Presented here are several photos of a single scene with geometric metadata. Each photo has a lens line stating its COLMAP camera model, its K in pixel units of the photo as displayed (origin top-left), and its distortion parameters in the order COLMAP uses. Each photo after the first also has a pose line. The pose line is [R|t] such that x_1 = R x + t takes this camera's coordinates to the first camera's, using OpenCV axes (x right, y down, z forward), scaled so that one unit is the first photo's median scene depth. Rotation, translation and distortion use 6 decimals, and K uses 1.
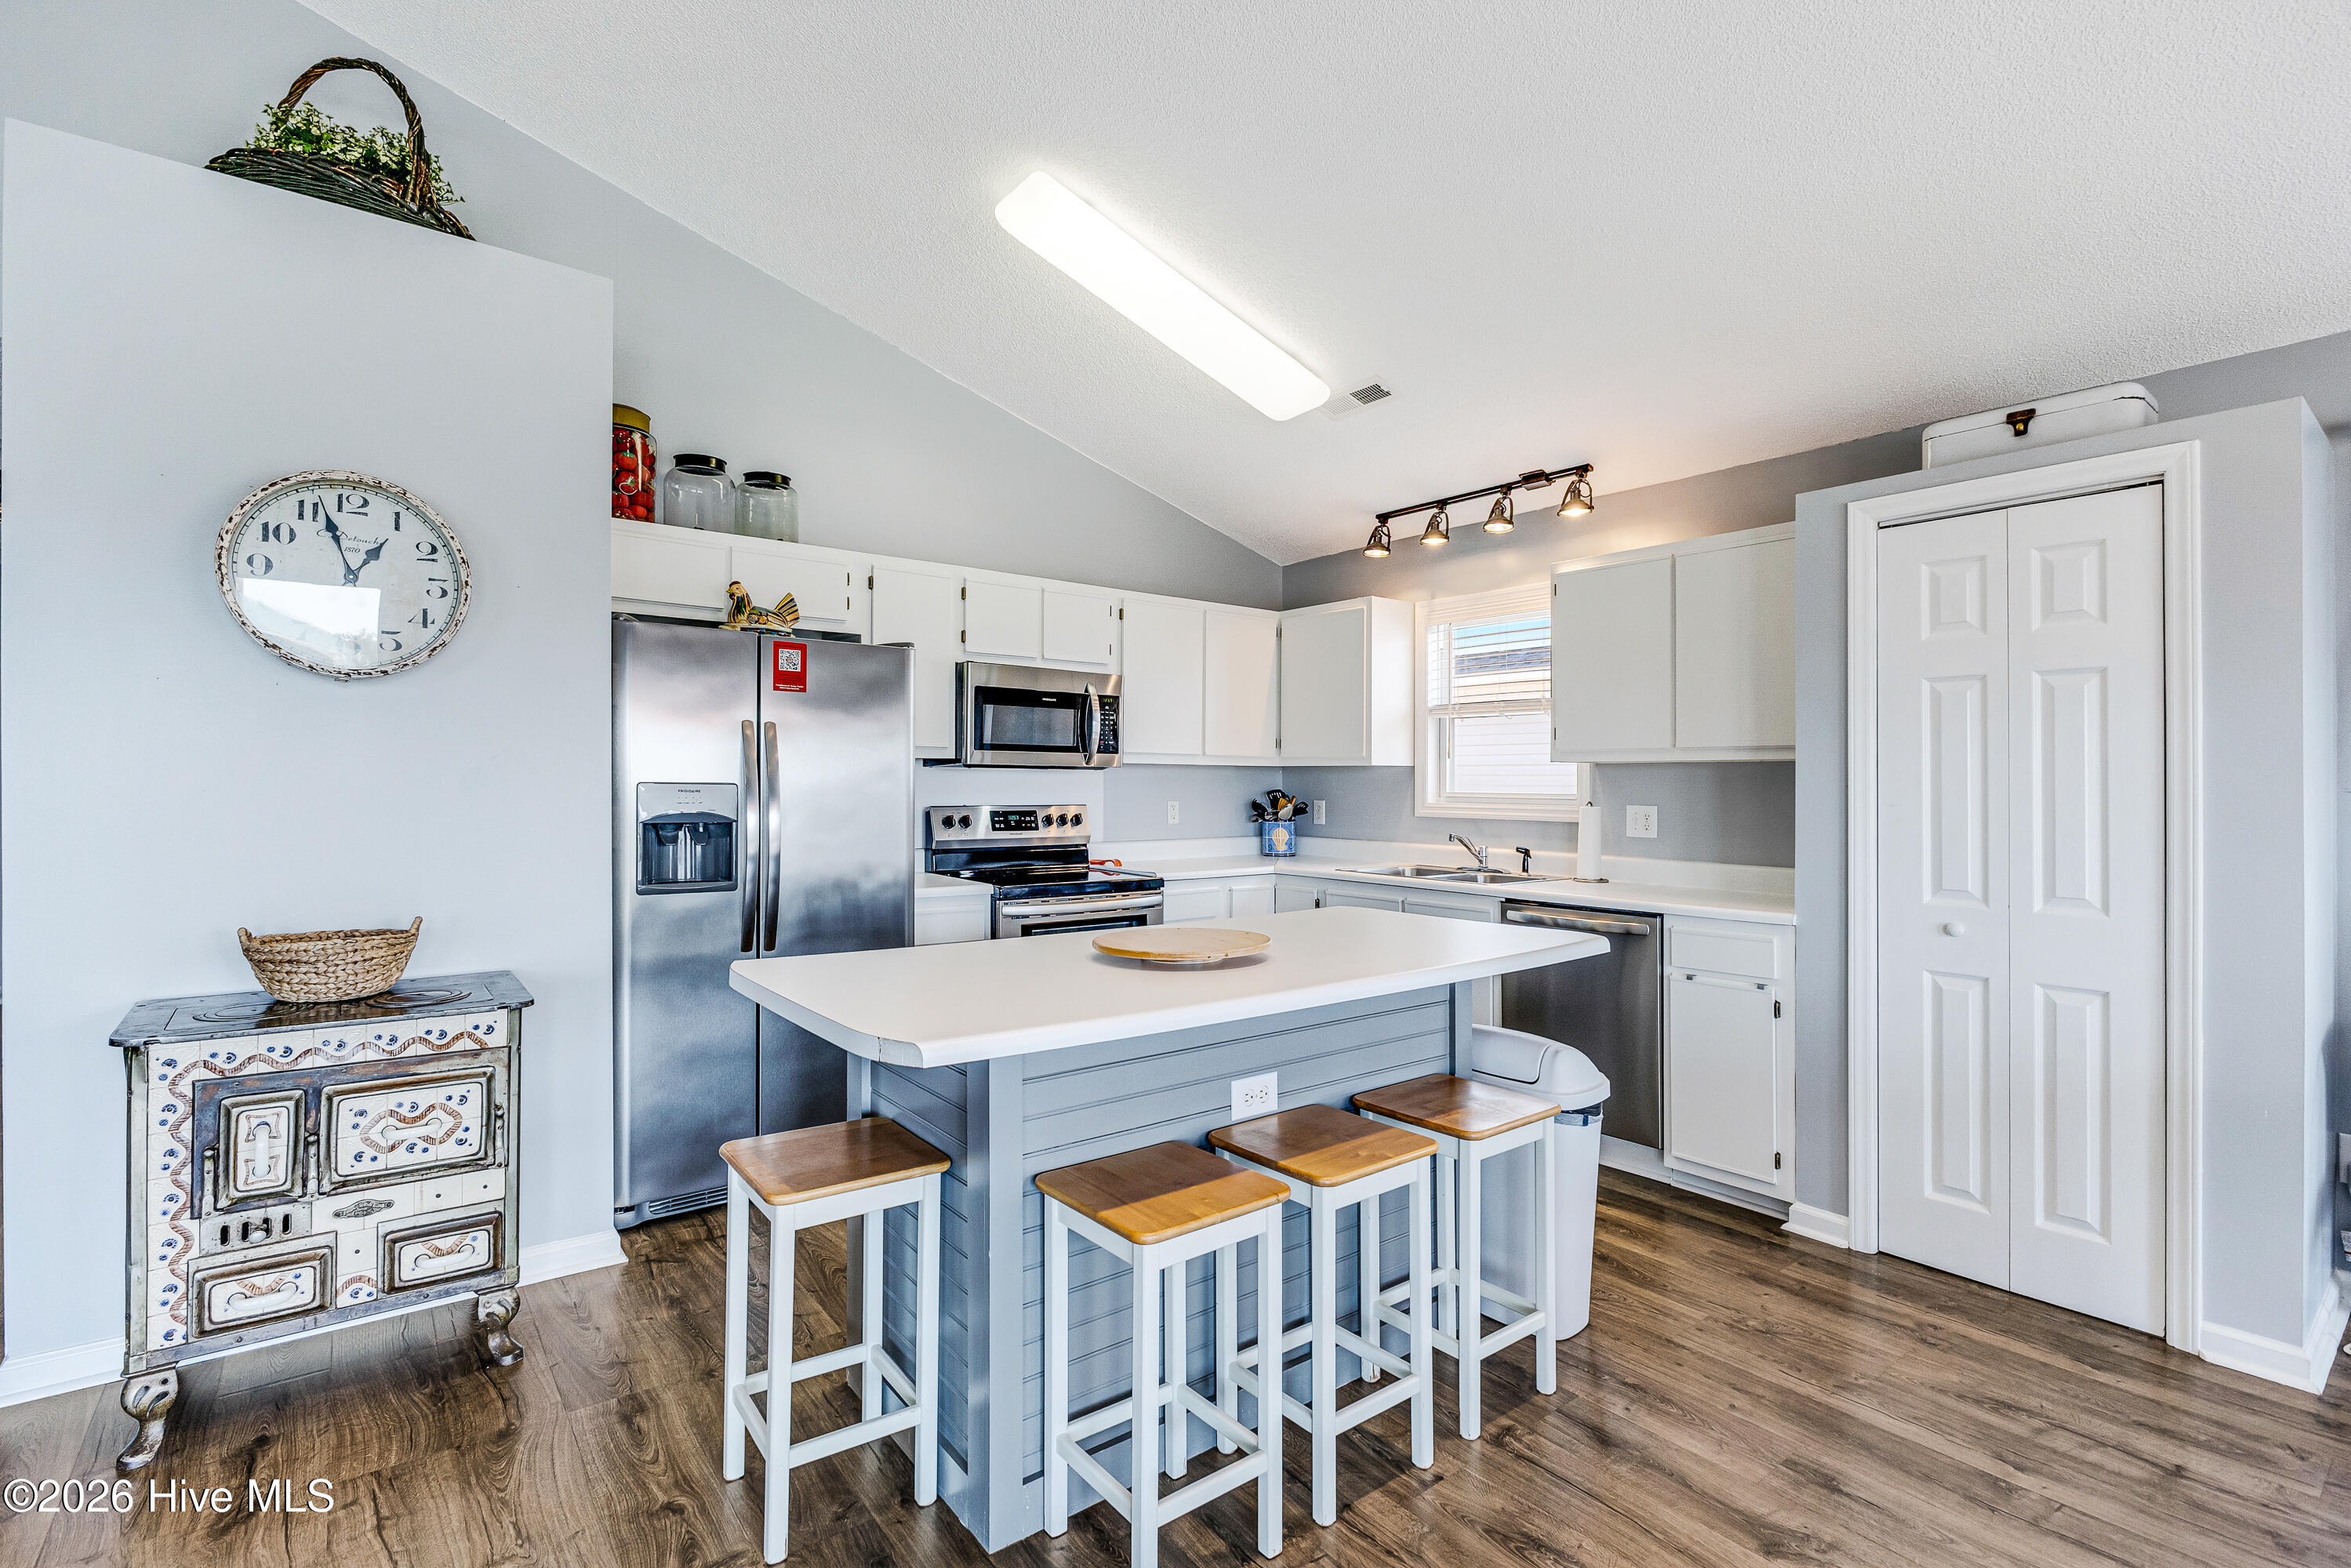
lens RADIAL K [[1076.4, 0, 1180.7], [0, 1076.4, 769.1], [0, 0, 1]] dist [-0.004351, -0.000691]
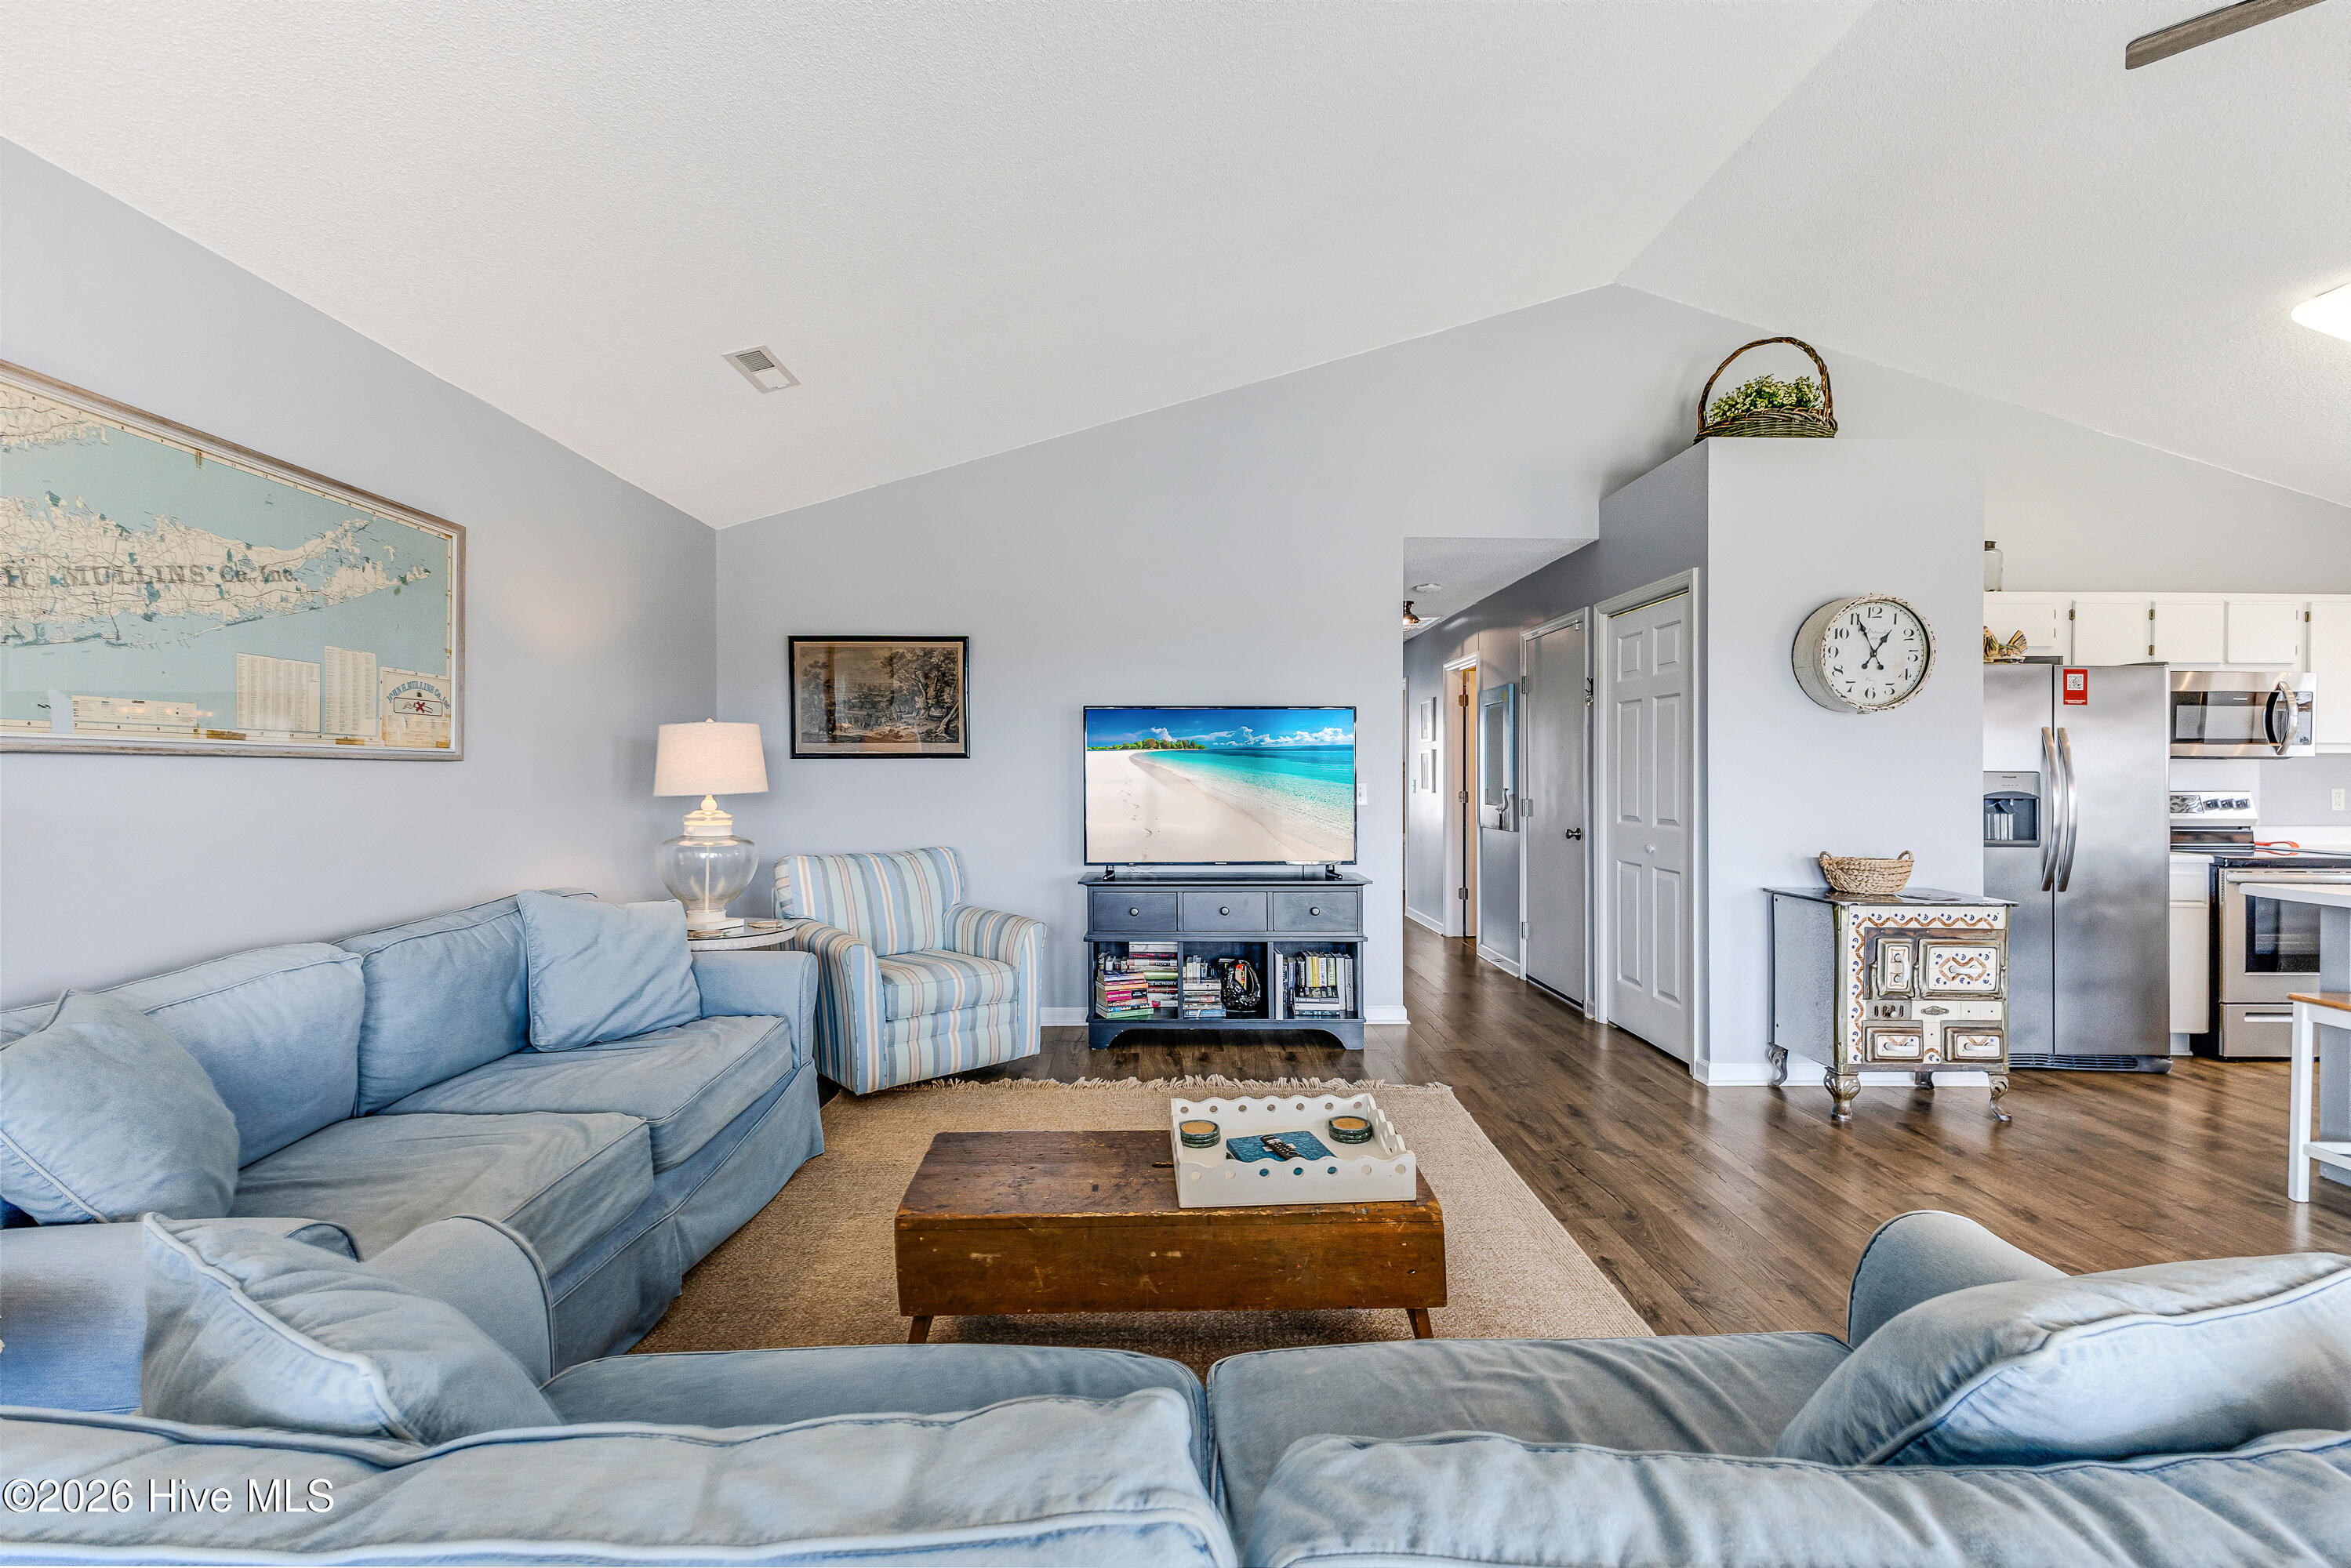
lens RADIAL K [[1007.0, 0, 1179.3], [0, 1007.0, 772.7], [0, 0, 1]] dist [0.011168, -0.000309]
pose [[0.804264, -0.003367, -0.594263, -0.431262], [0.009566, 0.999928, 0.007282, -0.004850], [0.594195, -0.011542, 0.804238, -0.610489]]
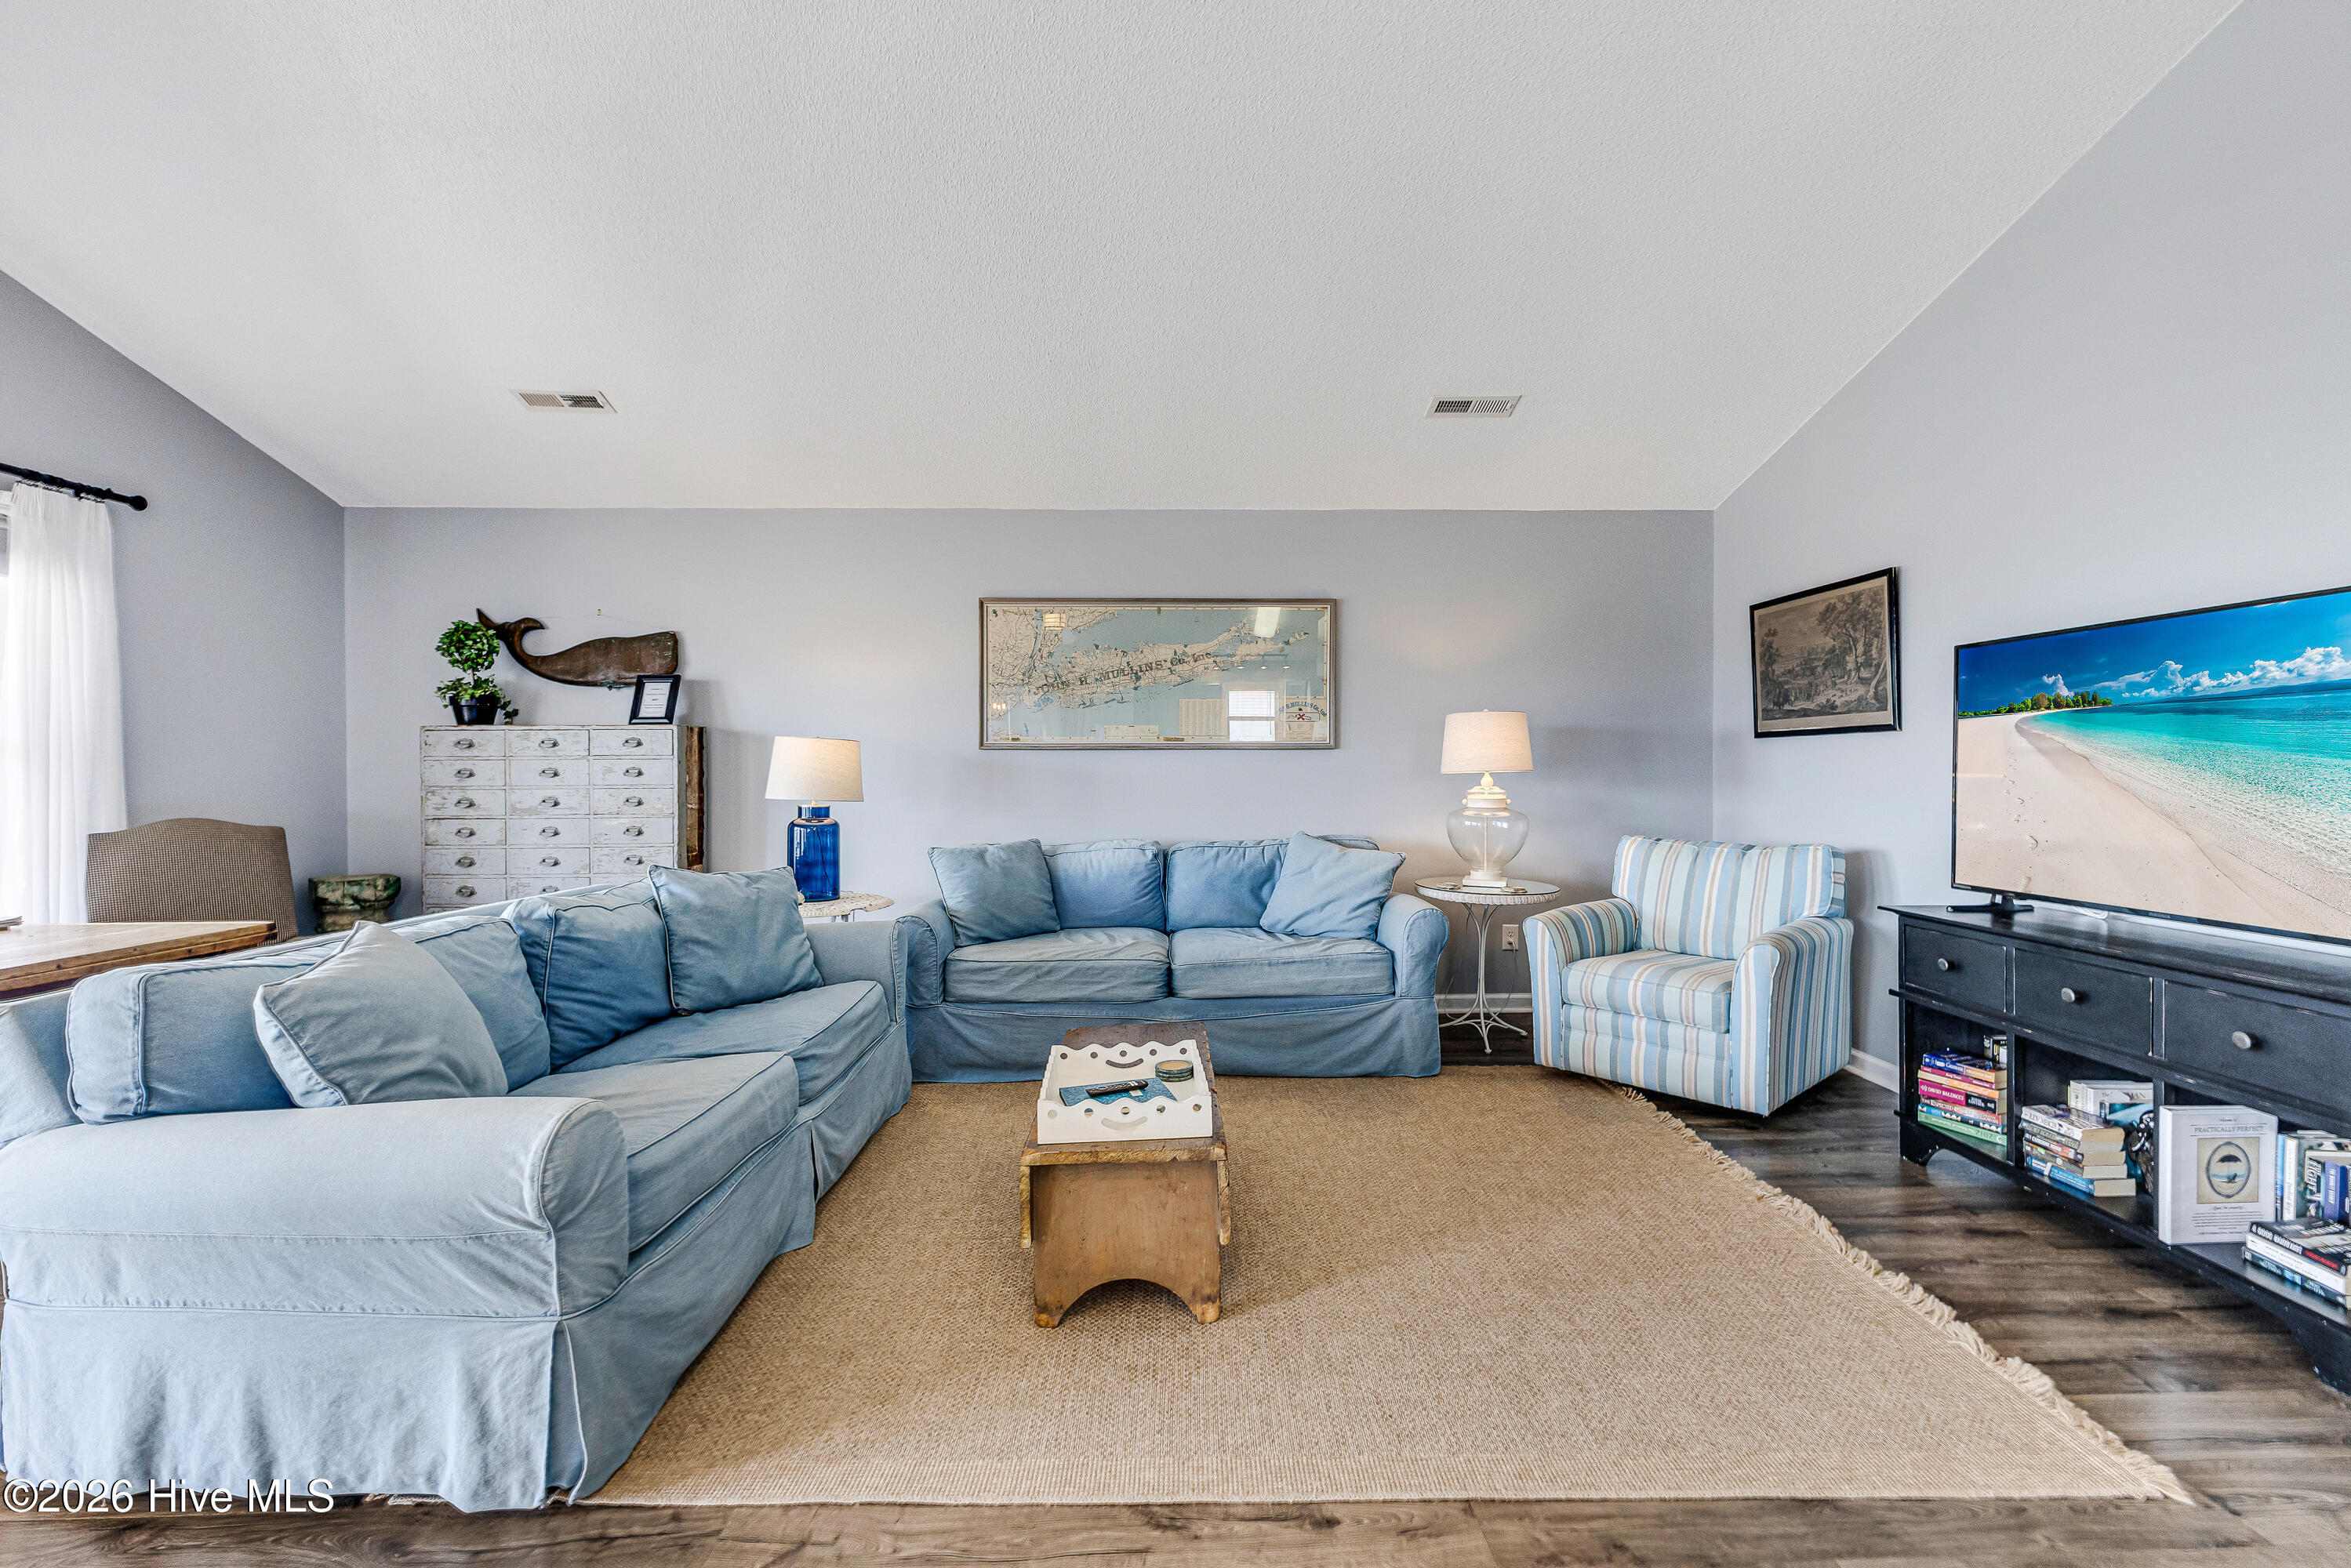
lens RADIAL K [[1010.6, 0, 1175.5], [0, 1010.6, 784.0], [0, 0, 1]] dist [0.024424, -0.009346]
pose [[-0.590982, 0.012676, -0.806585, -0.229592], [0.010673, 0.999912, 0.007894, 0.018503], [0.806614, -0.003943, -0.591065, 0.275989]]
